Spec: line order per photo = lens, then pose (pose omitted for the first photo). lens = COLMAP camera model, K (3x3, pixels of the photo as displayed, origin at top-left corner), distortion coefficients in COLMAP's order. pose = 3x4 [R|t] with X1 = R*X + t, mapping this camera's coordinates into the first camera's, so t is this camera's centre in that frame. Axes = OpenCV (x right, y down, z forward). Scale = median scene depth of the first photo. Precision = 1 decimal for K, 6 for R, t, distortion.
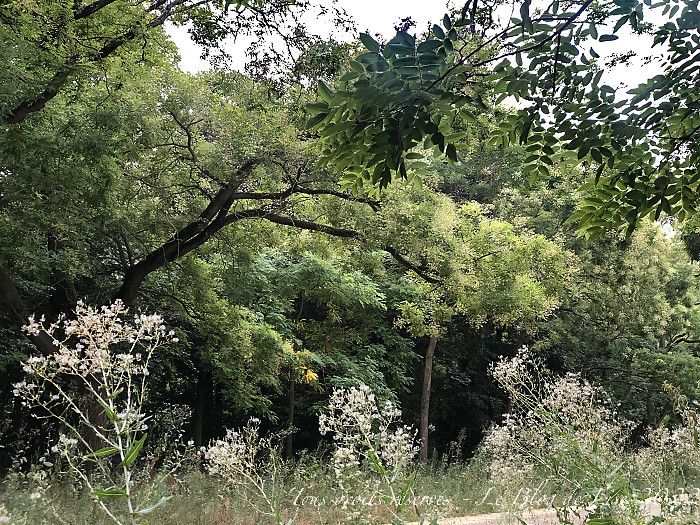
lens RADIAL K [[1398.0, 0, 350.0], [0, 1398.0, 262.5], [0, 0, 1]] dist [-0.270045, 3.167460]
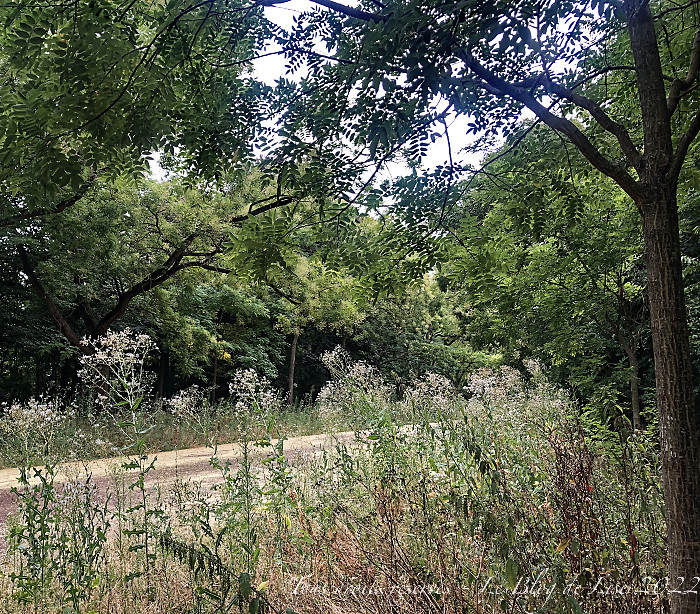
lens RADIAL K [[926.0, 0, 350.0], [0, 926.0, 307.0], [0, 0, 1]] dist [-0.004632, -0.045961]
pose [[0.994782, 0.009217, 0.101607, 0.008310], [-0.013570, 0.999016, 0.042228, -0.033331], [-0.101118, -0.043386, 0.993928, -0.187245]]
